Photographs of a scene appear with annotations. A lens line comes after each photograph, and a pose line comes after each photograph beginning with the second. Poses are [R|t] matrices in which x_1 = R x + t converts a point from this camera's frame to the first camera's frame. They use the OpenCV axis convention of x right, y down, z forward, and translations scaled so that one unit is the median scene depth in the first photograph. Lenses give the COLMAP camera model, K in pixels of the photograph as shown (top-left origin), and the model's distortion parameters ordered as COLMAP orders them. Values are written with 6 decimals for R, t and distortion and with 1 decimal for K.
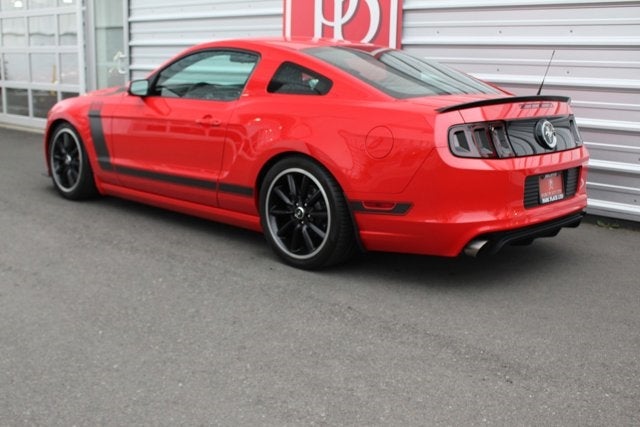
lens RADIAL K [[759.9, 0, 320.3], [0, 759.9, 215.7], [0, 0, 1]] dist [-0.072429, 0.000000]
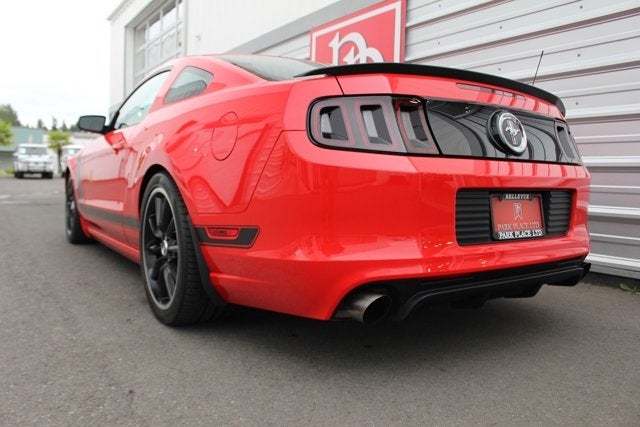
lens RADIAL K [[520.1, 0, 316.4], [0, 520.1, 212.5], [0, 0, 1]] dist [-0.109035, 0.007486]
pose [[0.972475, 0.012830, -0.232653, 0.245711], [-0.044841, 0.990123, -0.132834, 0.023827], [0.228651, 0.139610, 0.963446, 0.562841]]
